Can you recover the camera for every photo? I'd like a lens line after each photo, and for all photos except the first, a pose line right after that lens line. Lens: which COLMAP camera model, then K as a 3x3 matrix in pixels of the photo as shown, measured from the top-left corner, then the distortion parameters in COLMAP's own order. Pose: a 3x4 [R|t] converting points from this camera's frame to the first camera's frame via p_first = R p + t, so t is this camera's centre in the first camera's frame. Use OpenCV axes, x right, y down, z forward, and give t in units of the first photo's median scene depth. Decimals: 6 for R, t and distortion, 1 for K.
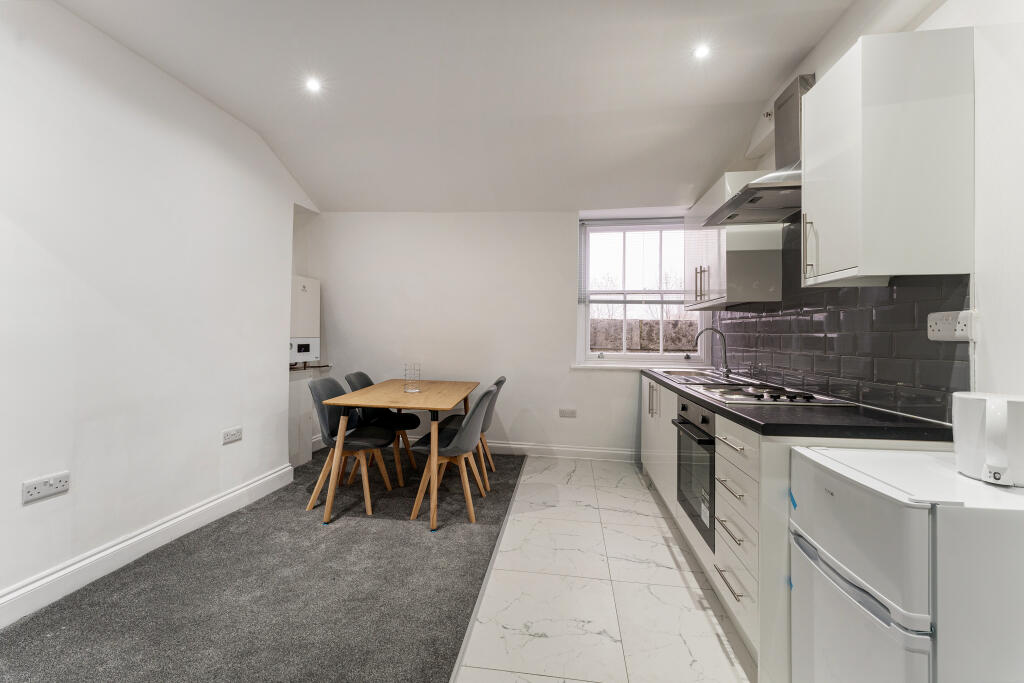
lens RADIAL K [[410.5, 0, 511.2], [0, 410.5, 340.7], [0, 0, 1]] dist [-0.003238, -0.000141]
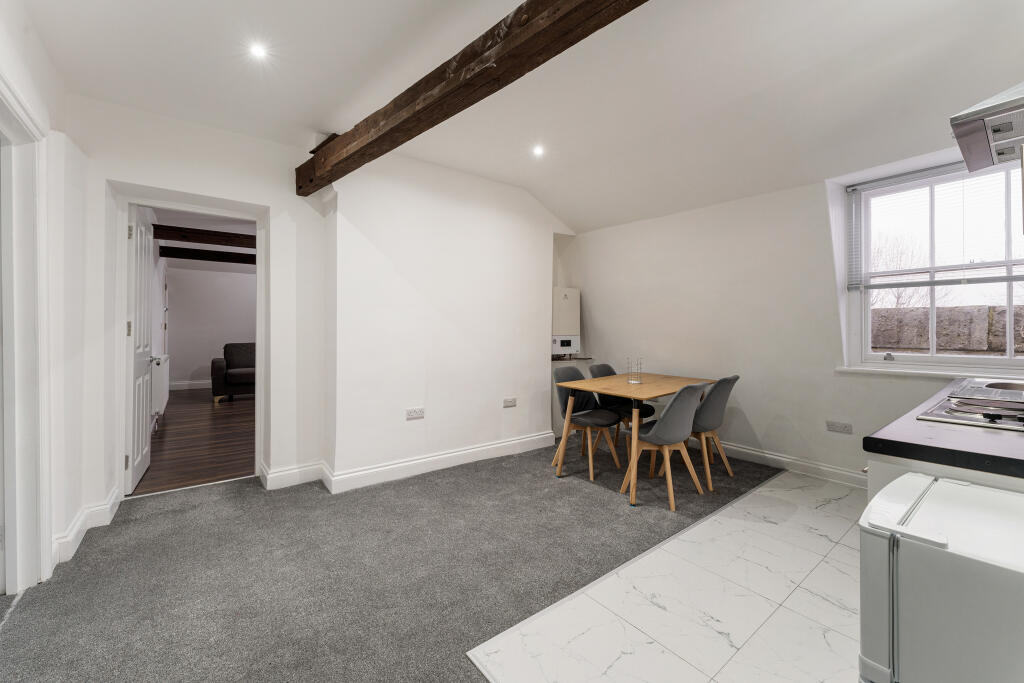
lens RADIAL K [[410.5, 0, 511.8], [0, 410.5, 333.4], [0, 0, 1]] dist [-0.003238, -0.000141]
pose [[0.712813, -0.007848, -0.701310, 0.289256], [-0.001100, 0.999924, -0.012308, 0.003318], [0.701353, 0.009545, 0.712750, -0.031391]]
